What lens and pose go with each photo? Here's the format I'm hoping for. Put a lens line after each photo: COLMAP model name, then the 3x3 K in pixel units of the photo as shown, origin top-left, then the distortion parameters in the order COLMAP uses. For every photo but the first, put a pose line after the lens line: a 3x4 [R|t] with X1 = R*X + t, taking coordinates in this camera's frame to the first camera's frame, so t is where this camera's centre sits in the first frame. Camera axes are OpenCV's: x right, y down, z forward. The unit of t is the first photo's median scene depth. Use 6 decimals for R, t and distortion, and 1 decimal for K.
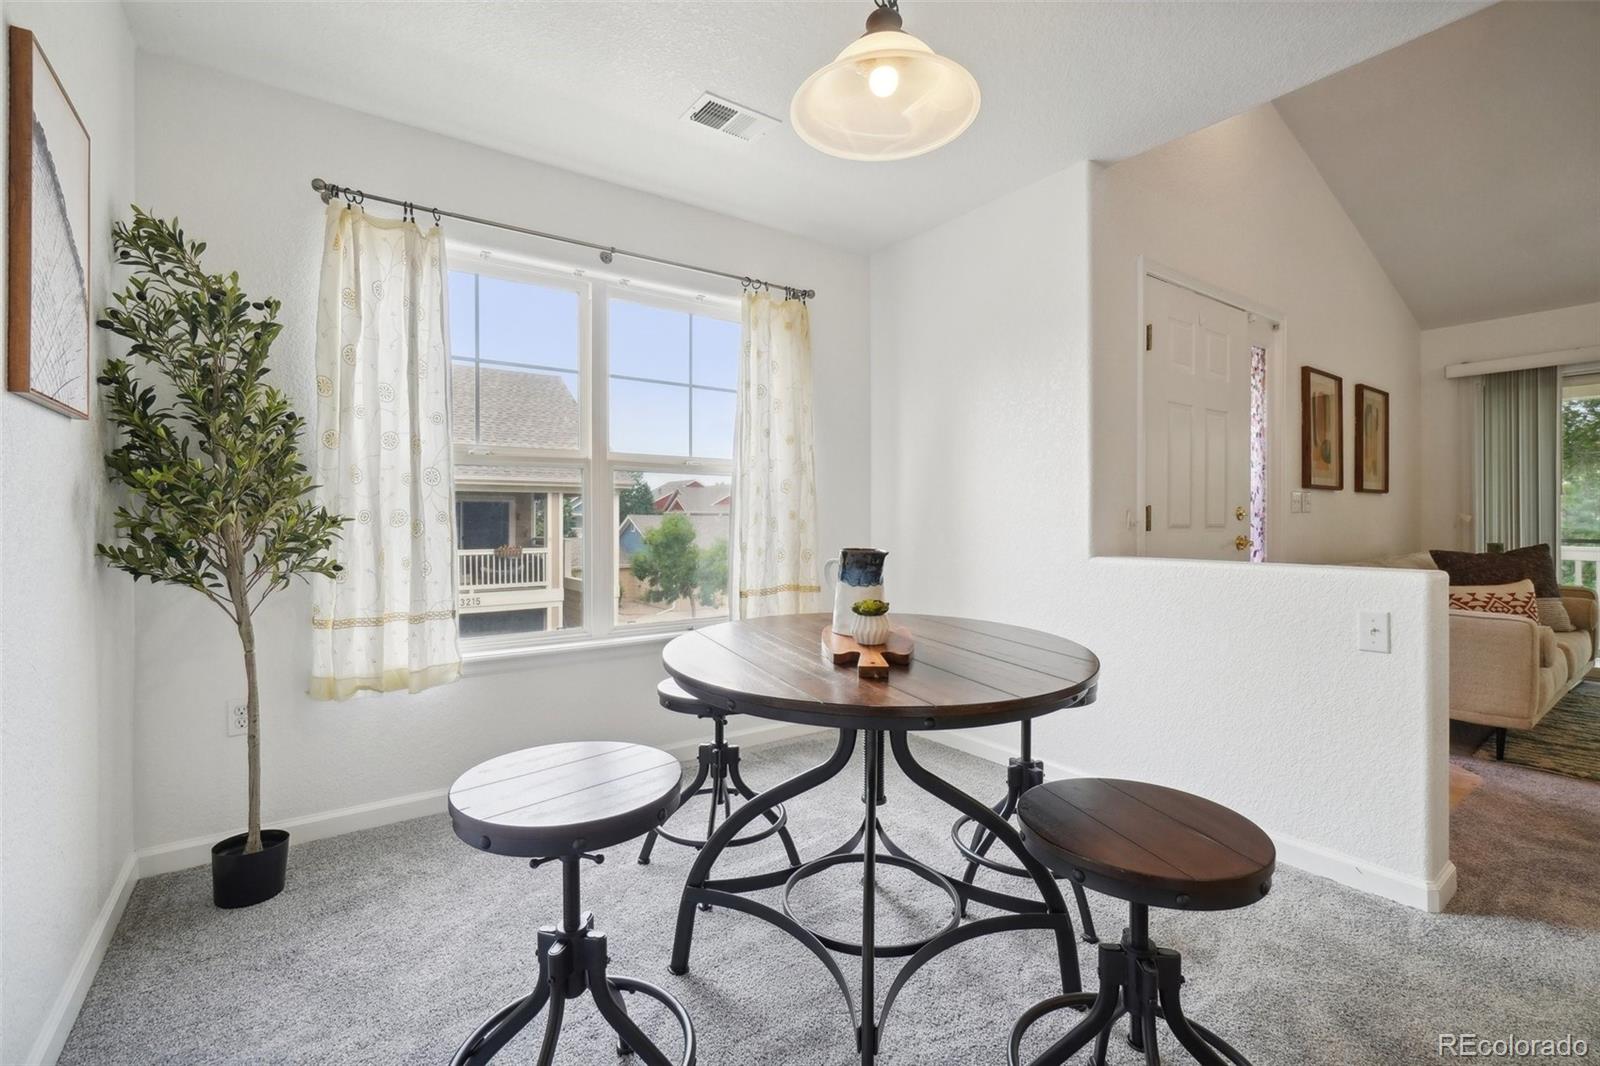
lens RADIAL K [[691.7, 0, 788.8], [0, 691.7, 519.4], [0, 0, 1]] dist [-0.011626, 0.000129]
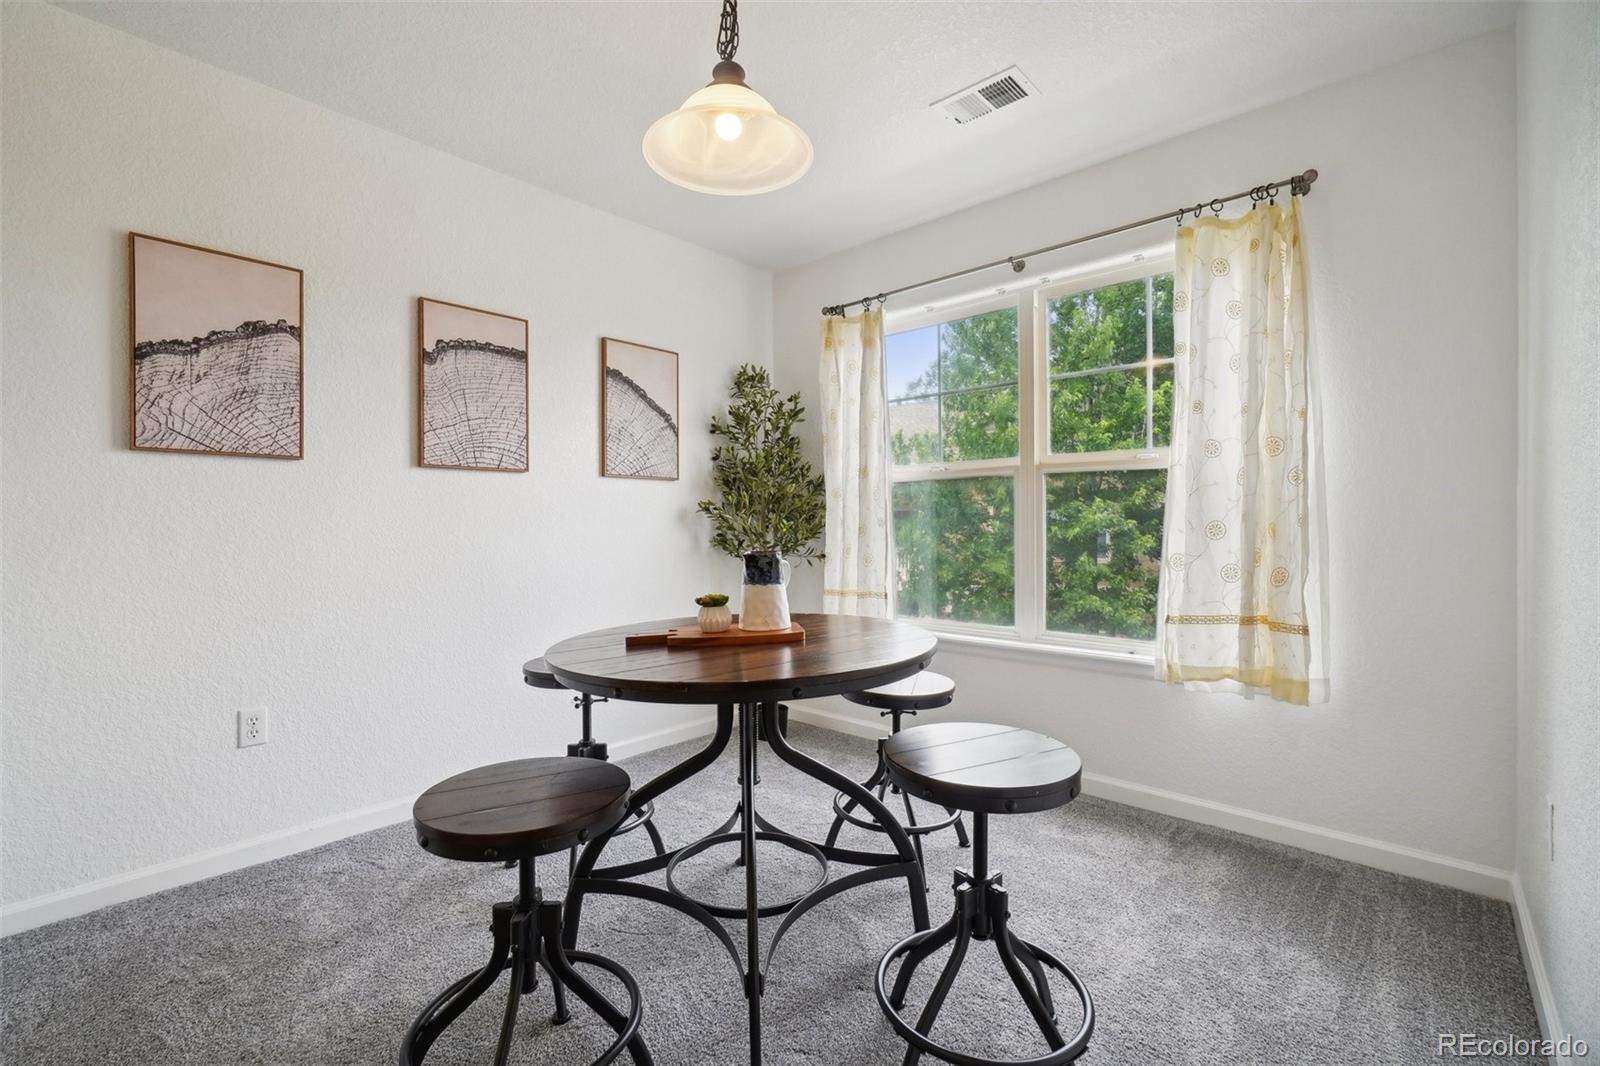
lens RADIAL K [[691.7, 0, 788.8], [0, 691.7, 519.4], [0, 0, 1]] dist [-0.011626, 0.000129]
pose [[0.231061, -0.011404, -0.972872, 0.799959], [0.003577, 0.999935, -0.010872, 0.004573], [0.972933, -0.000968, 0.231087, 0.540005]]
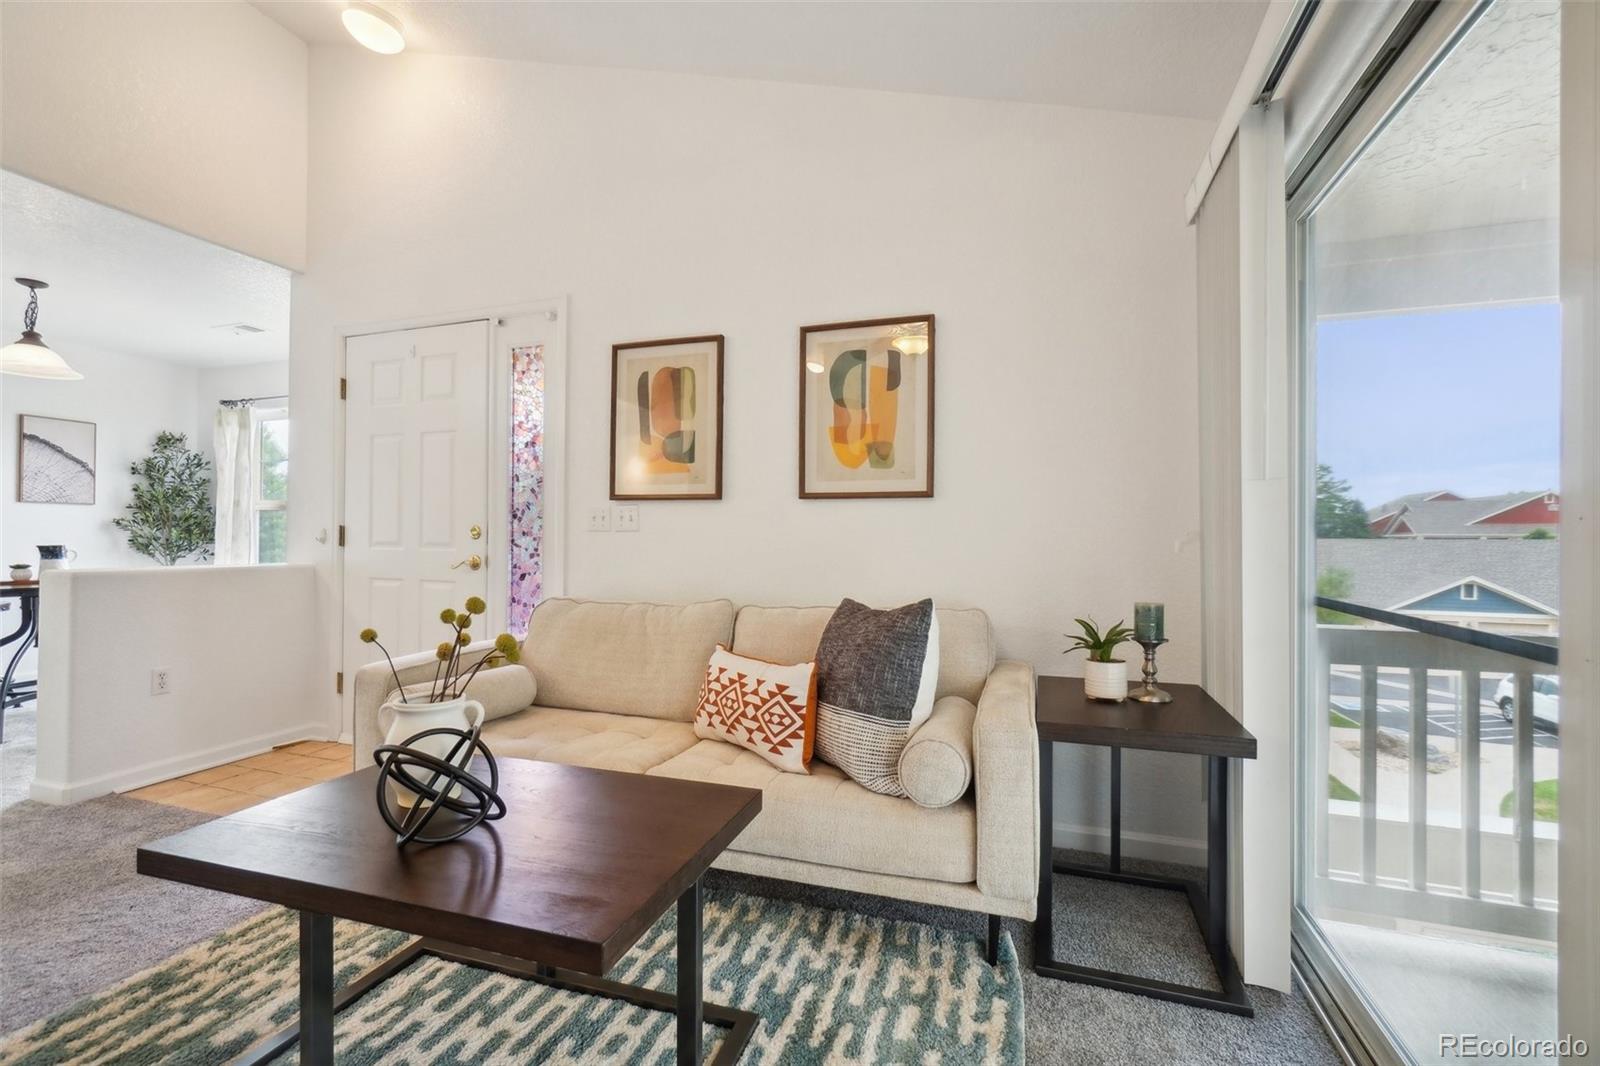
lens RADIAL K [[698.7, 0, 800.0], [0, 698.7, 533.0], [0, 0, 1]] dist [-0.001699, 0.000184]
pose [[0.596218, -0.001655, -0.802821, 2.406875], [-0.010151, 0.999902, -0.009600, -0.001113], [0.802759, 0.013873, 0.596143, 1.093289]]
